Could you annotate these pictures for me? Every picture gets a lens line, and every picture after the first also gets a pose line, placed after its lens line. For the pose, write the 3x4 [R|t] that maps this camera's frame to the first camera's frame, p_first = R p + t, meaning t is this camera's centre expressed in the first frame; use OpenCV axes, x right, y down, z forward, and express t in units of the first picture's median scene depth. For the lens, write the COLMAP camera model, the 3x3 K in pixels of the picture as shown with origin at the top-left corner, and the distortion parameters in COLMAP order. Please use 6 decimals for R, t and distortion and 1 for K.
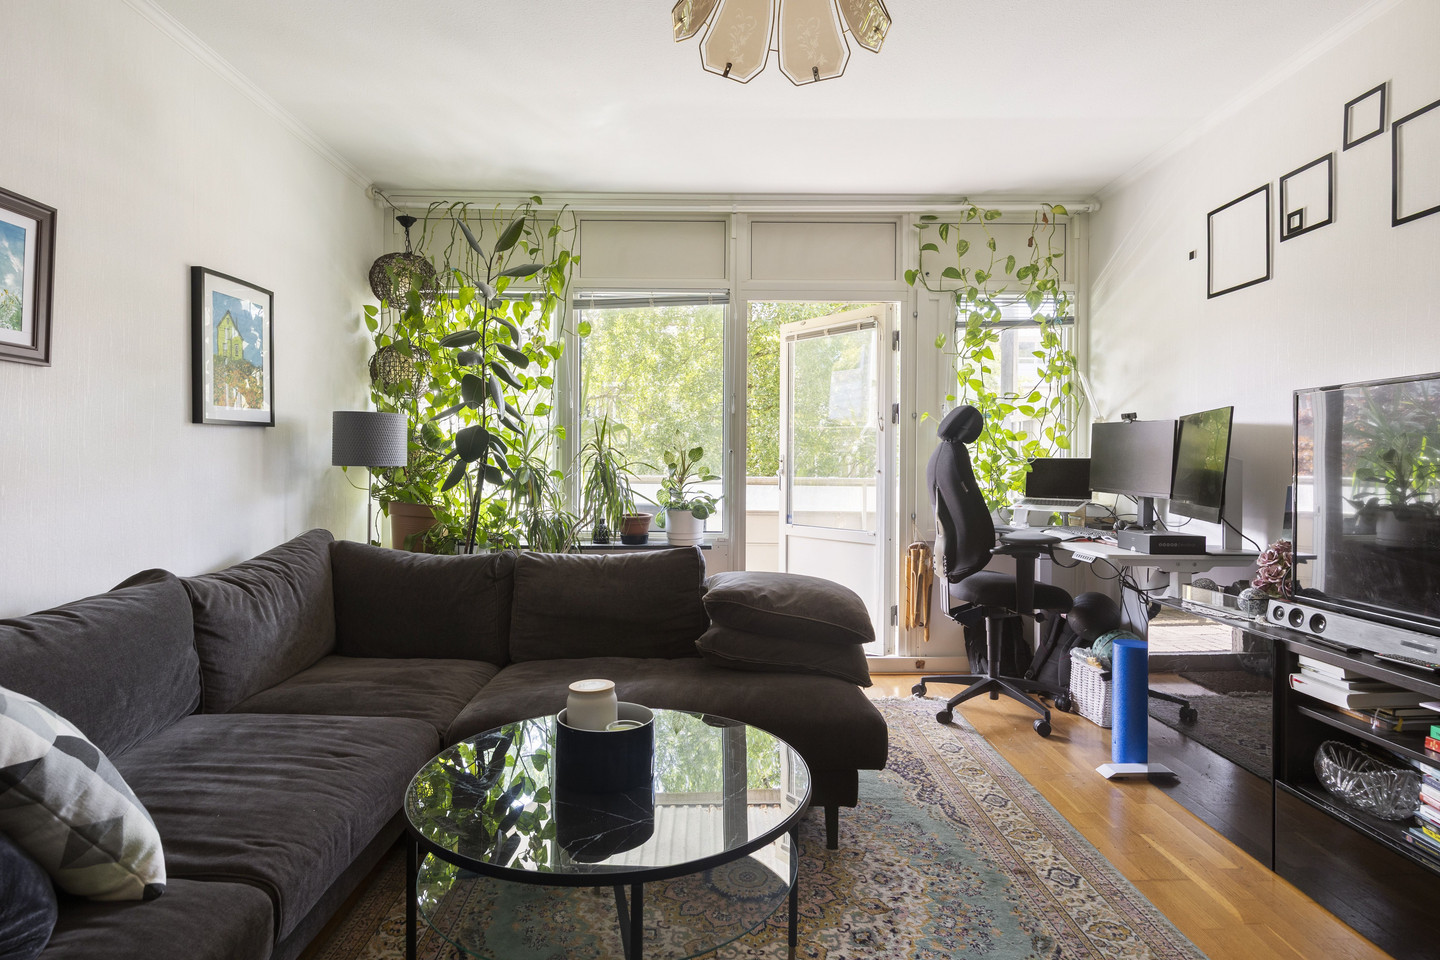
lens RADIAL K [[761.9, 0, 717.0], [0, 761.9, 477.2], [0, 0, 1]] dist [-0.003018, -0.000723]
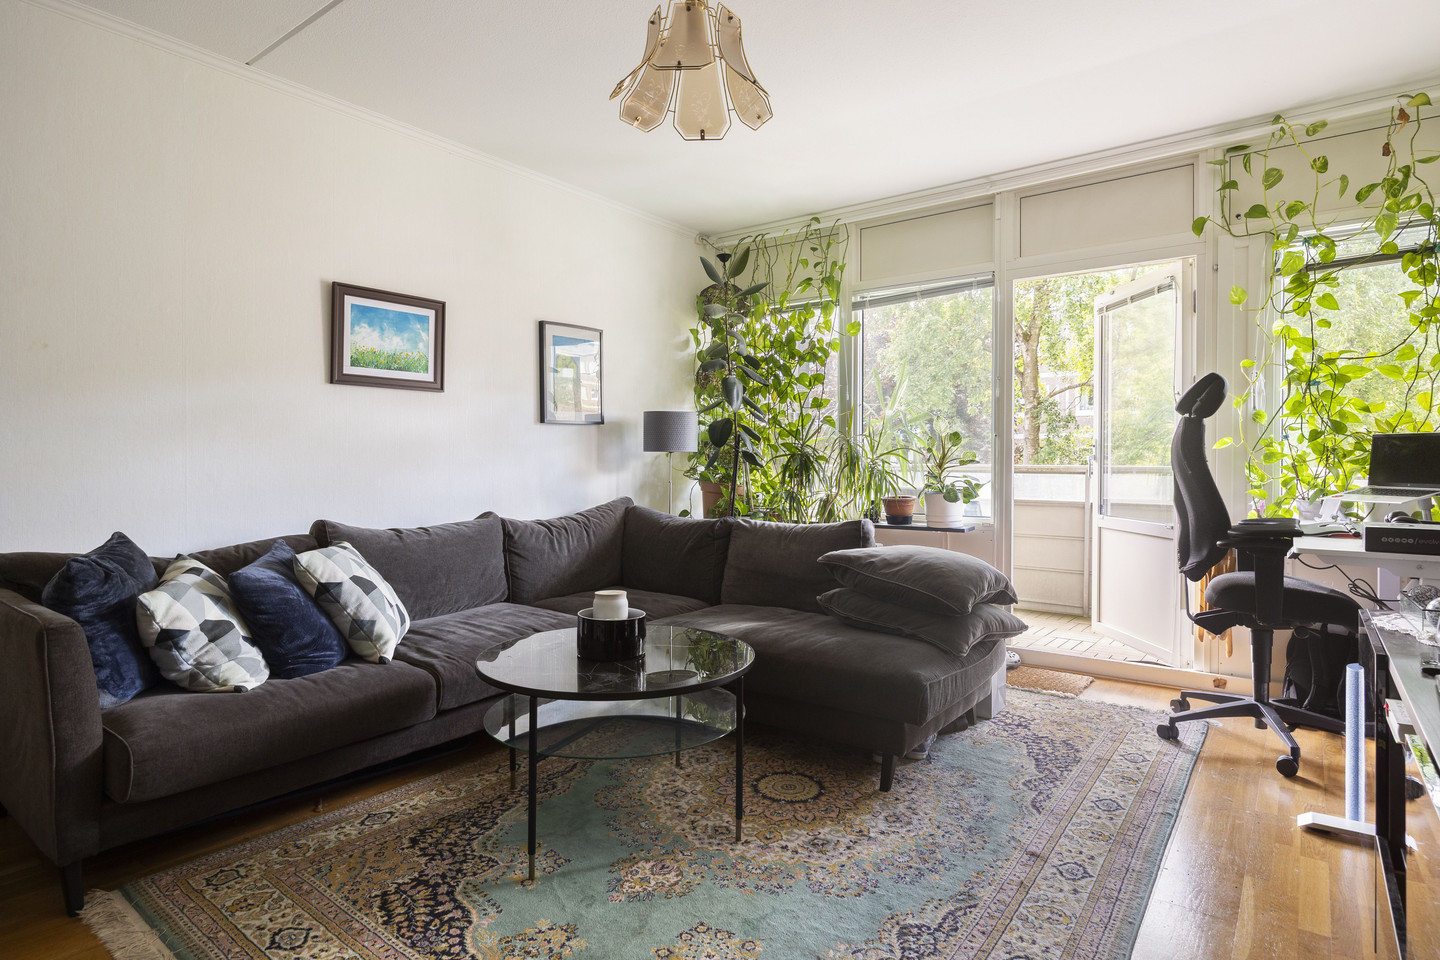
lens RADIAL K [[775.9, 0, 720.0], [0, 775.9, 480.0], [0, 0, 1]] dist [-0.005007, -0.001838]
pose [[0.792406, 0.010514, -0.609904, 0.424024], [-0.007490, 0.999944, 0.007506, 0.022748], [0.609949, -0.001380, 0.792440, -0.016711]]
